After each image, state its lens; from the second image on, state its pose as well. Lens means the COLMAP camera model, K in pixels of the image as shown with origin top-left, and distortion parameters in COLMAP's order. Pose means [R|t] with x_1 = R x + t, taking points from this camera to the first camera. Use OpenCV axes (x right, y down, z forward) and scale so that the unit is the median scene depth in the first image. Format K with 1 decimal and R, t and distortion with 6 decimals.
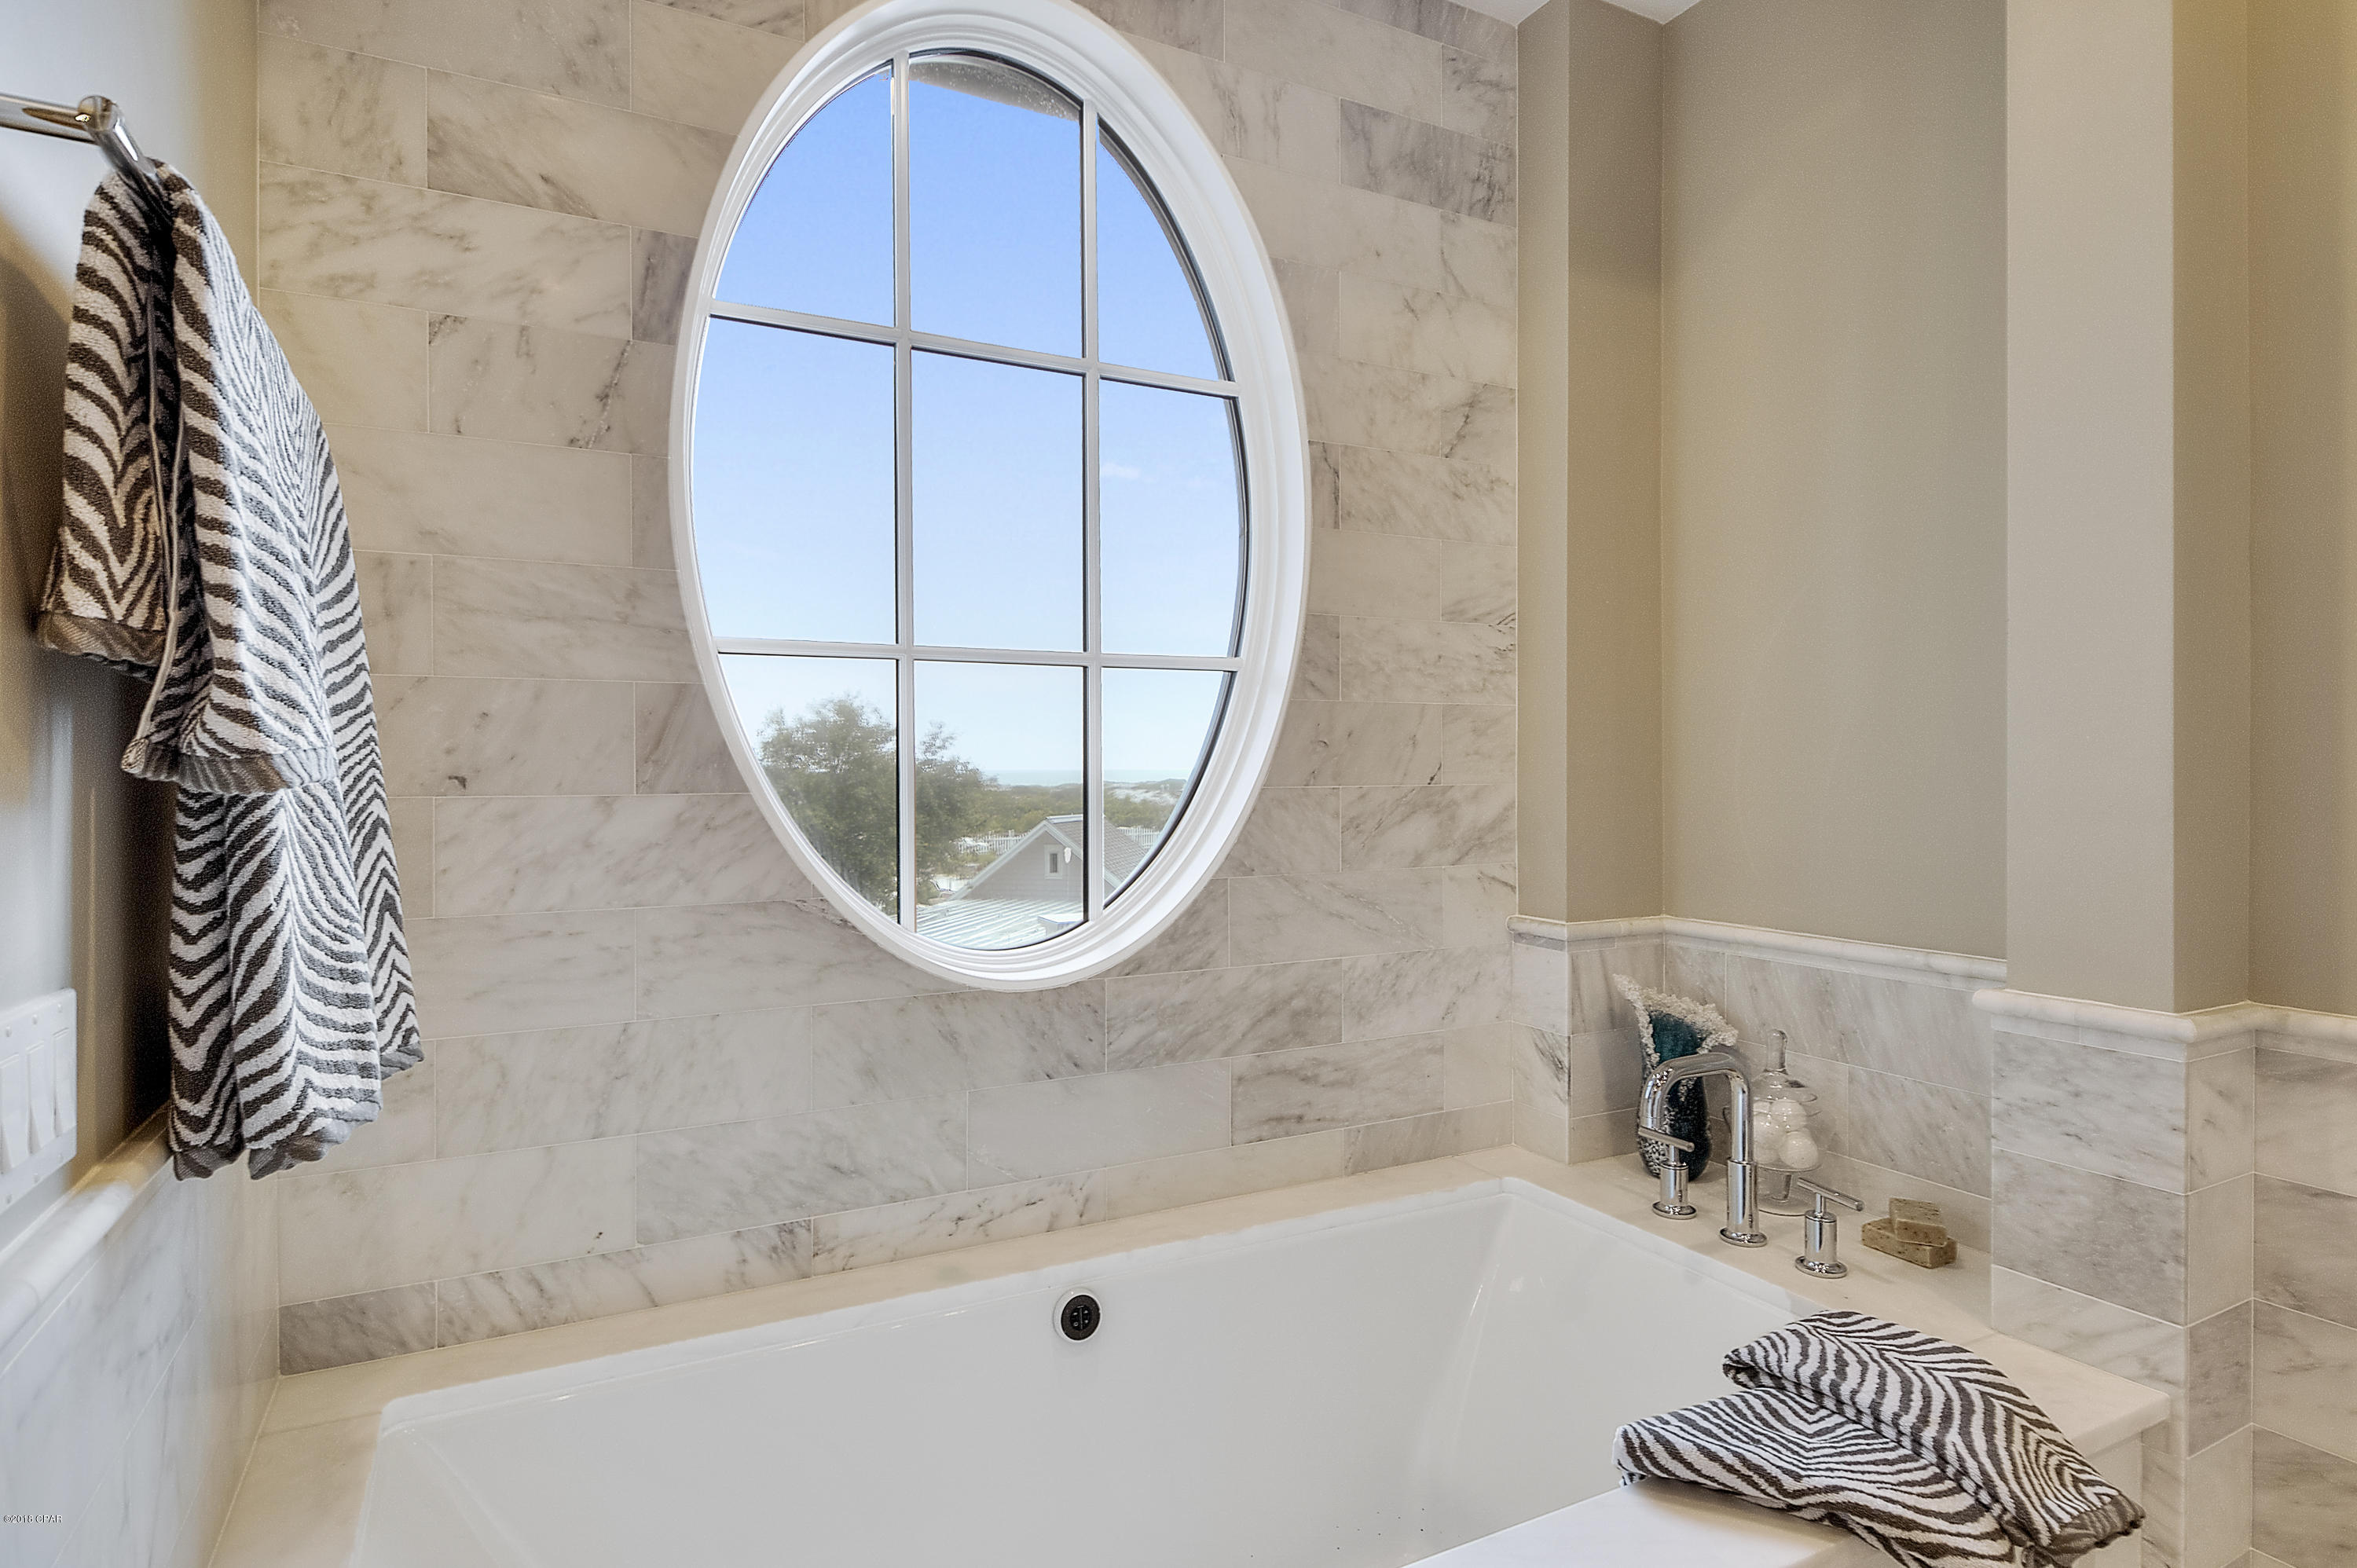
lens RADIAL K [[1201.1, 0, 1178.5], [0, 1201.1, 784.0], [0, 0, 1]] dist [0.029031, -0.020477]
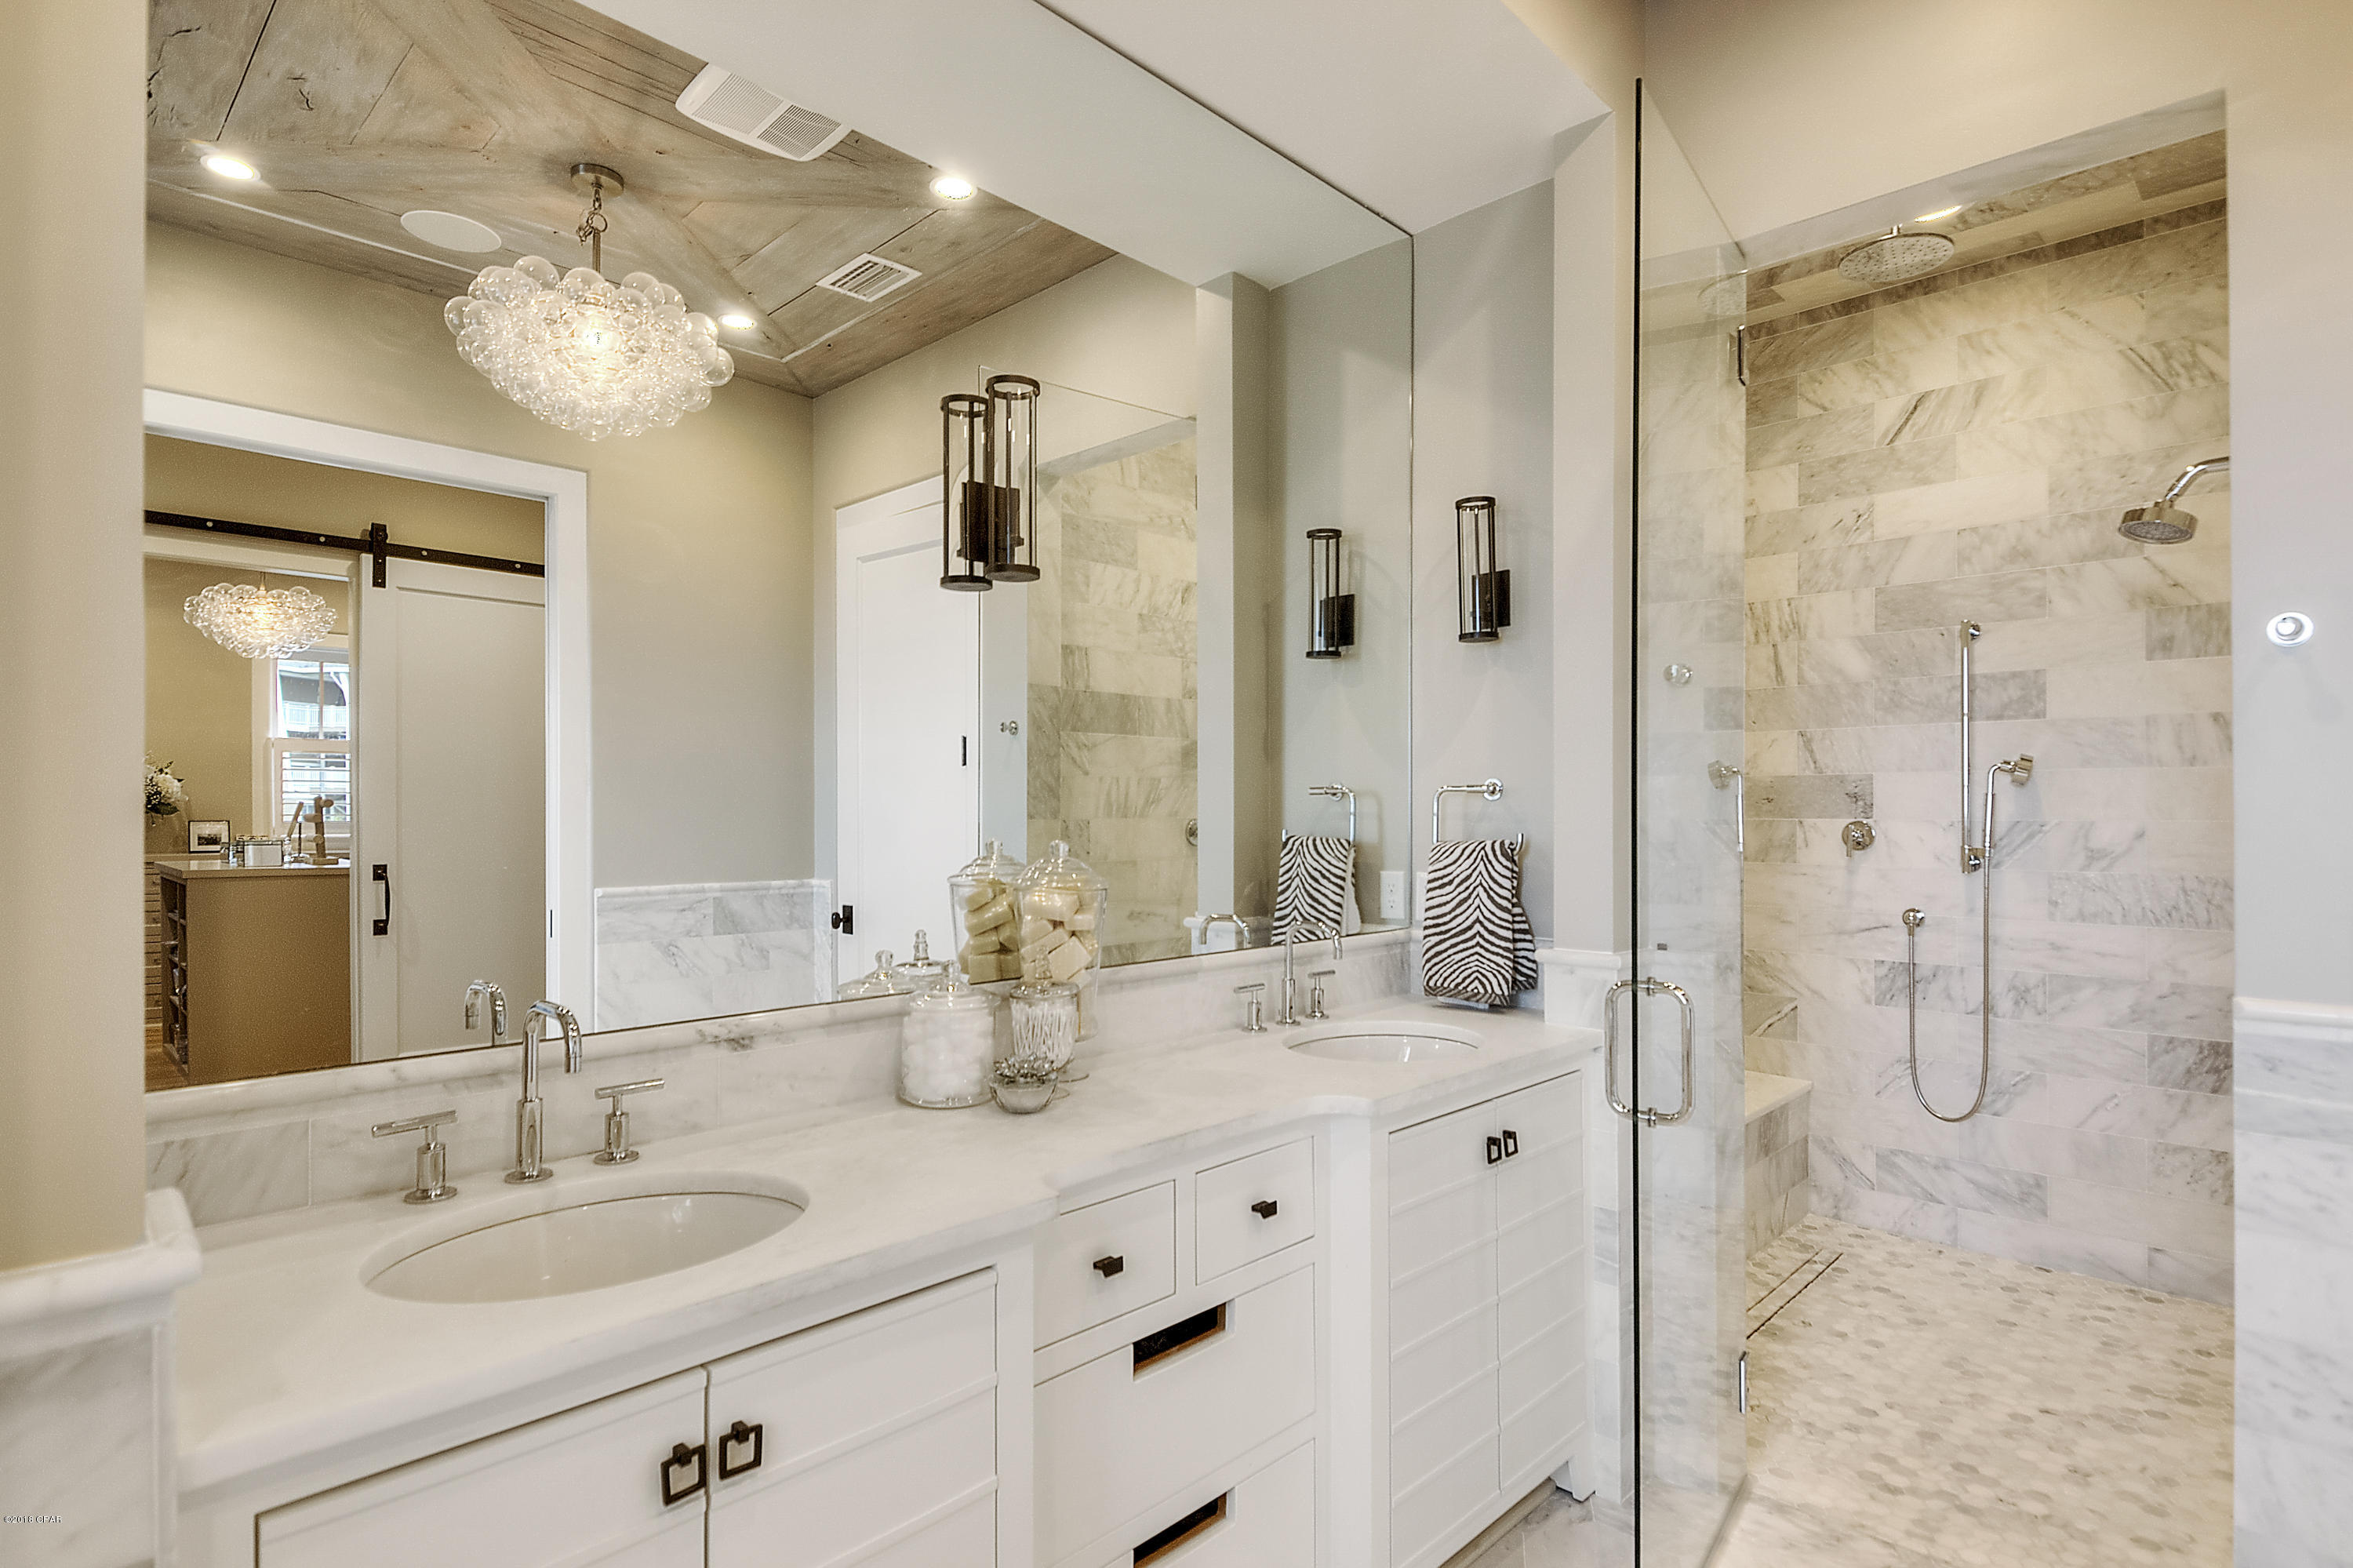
lens RADIAL K [[1192.4, 0, 1177.3], [0, 1192.4, 808.5], [0, 0, 1]] dist [0.000479, -0.000053]
pose [[-0.304027, -0.000333, 0.952663, 0.216943], [0.001806, 0.999998, 0.000926, -0.009511], [-0.952662, 0.002002, -0.304025, 0.493837]]
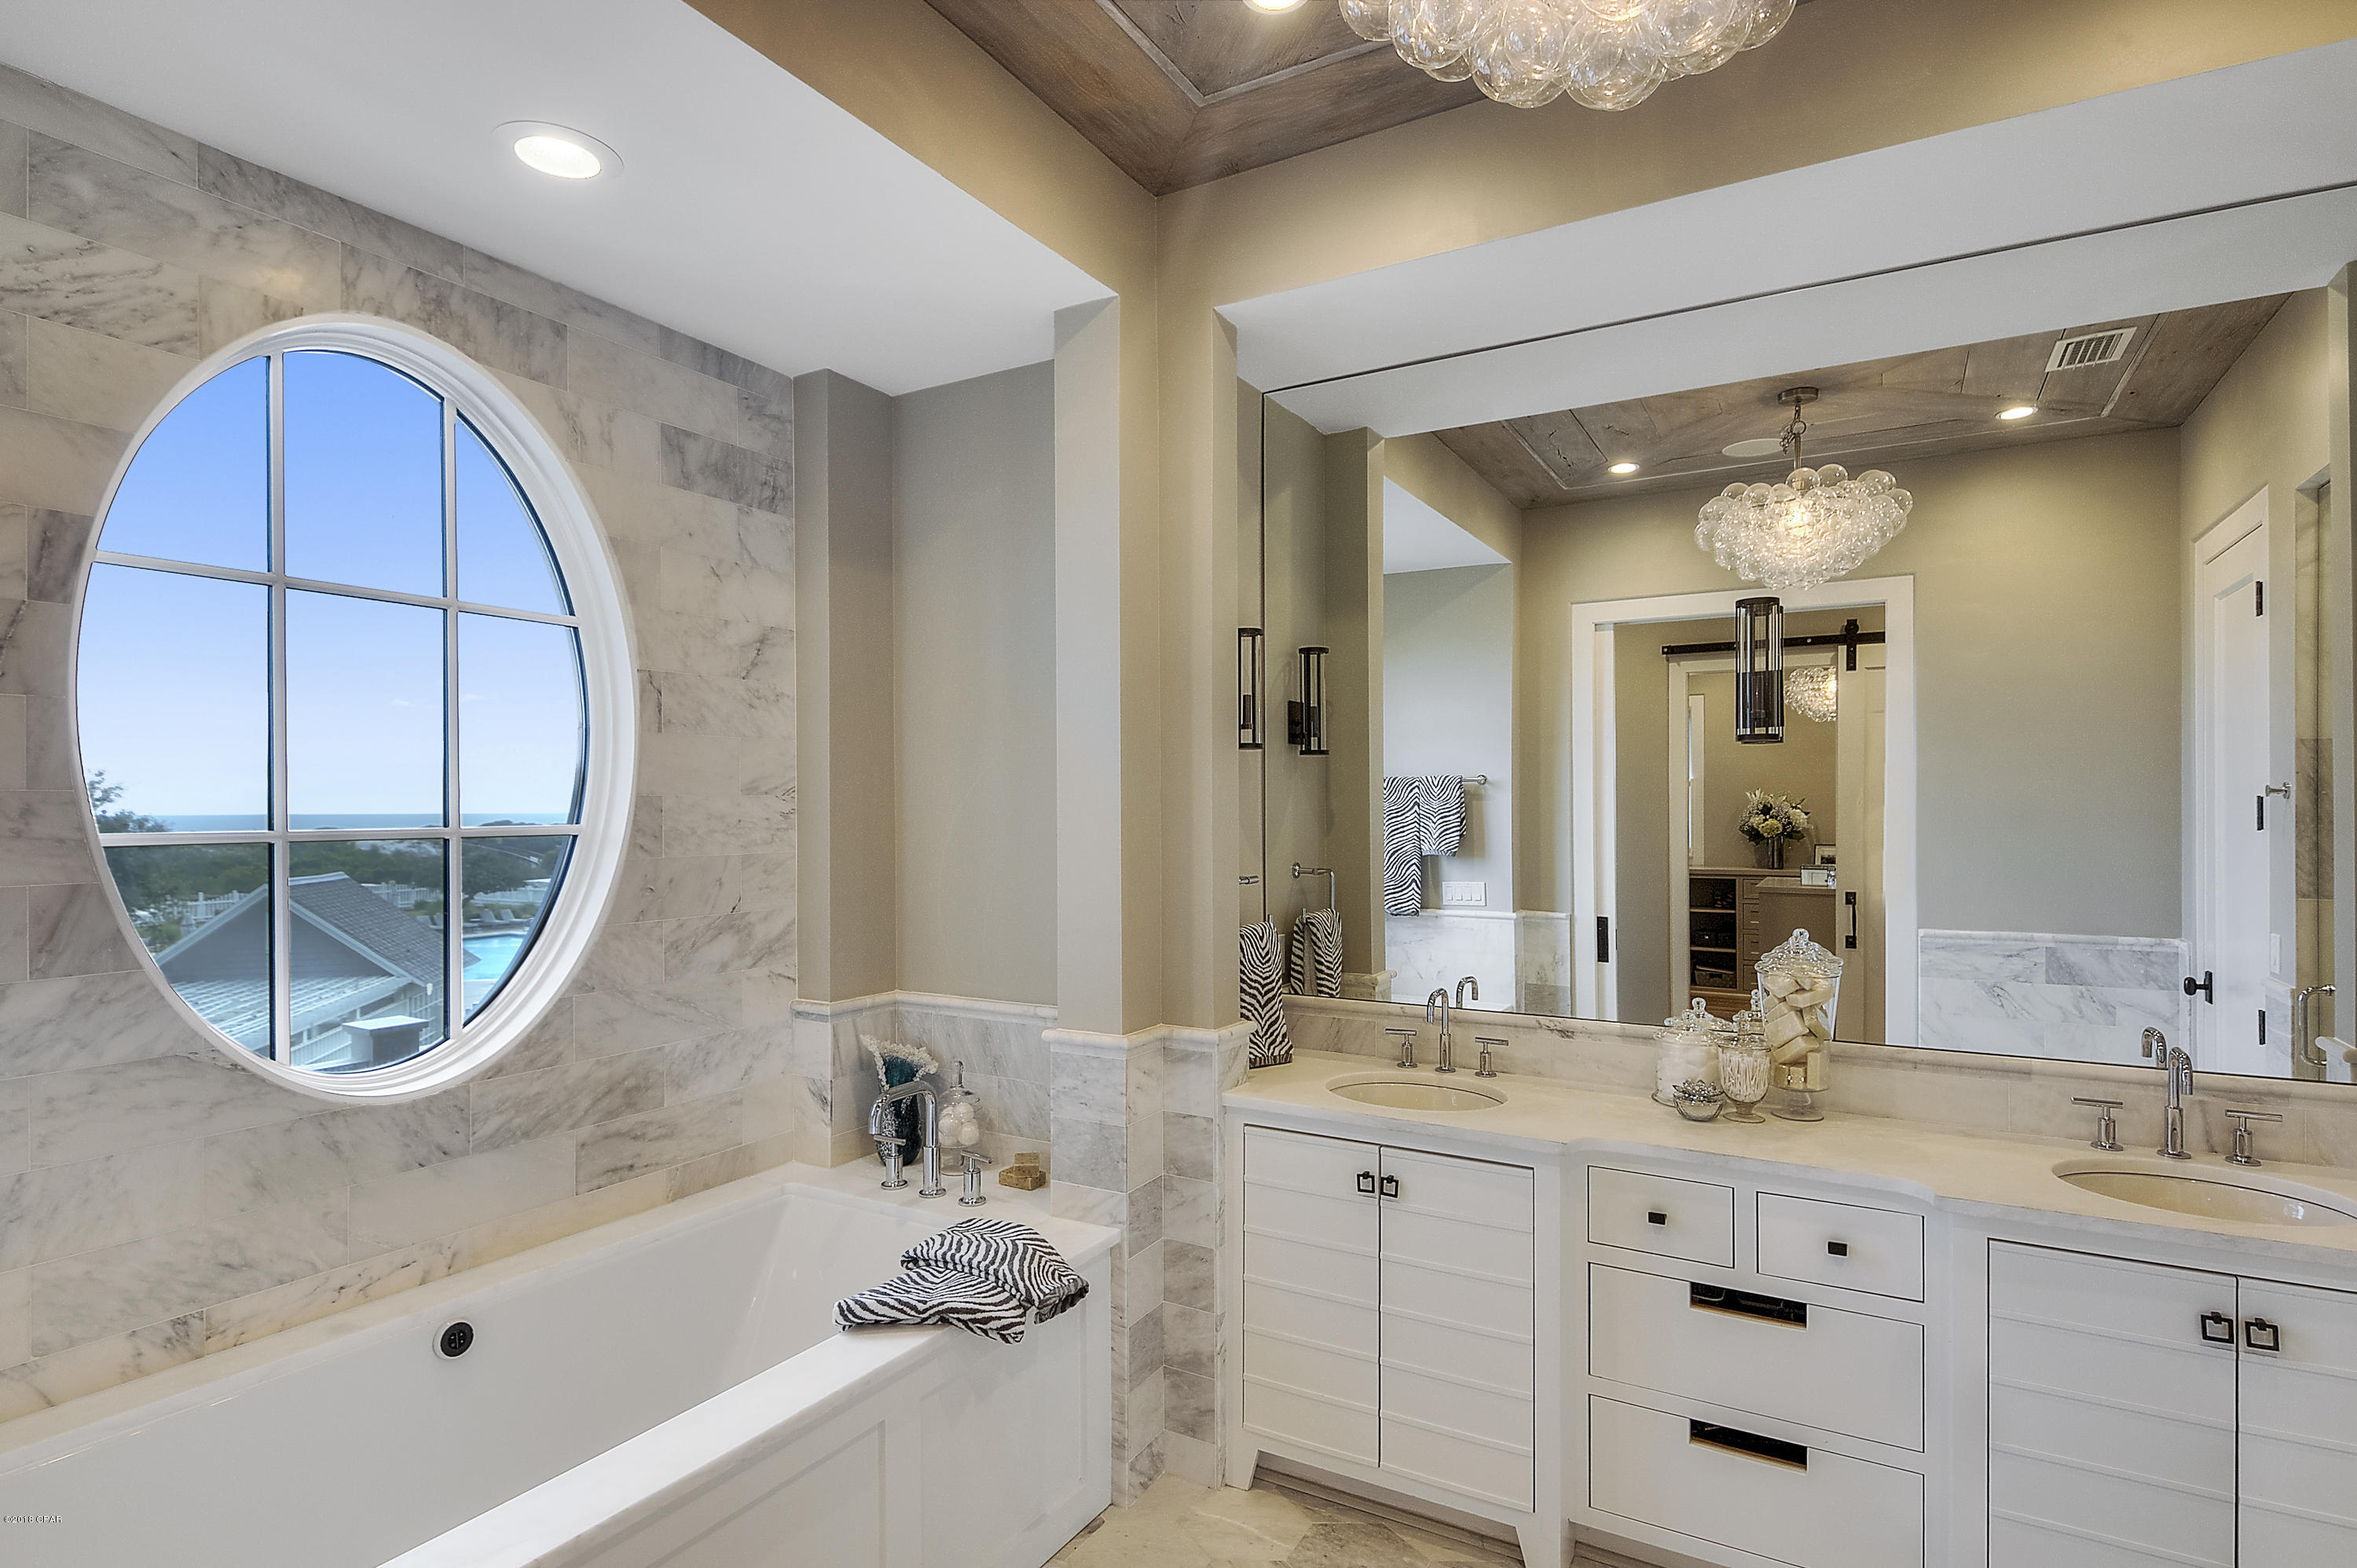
lens RADIAL K [[1210.7, 0, 1188.7], [0, 1210.7, 793.5], [0, 0, 1]] dist [0.022736, -0.017878]
pose [[0.848920, -0.000188, 0.528521, -0.098881], [0.007095, 0.999914, -0.011040, -0.135149], [-0.528473, 0.013122, 0.848849, -0.548552]]
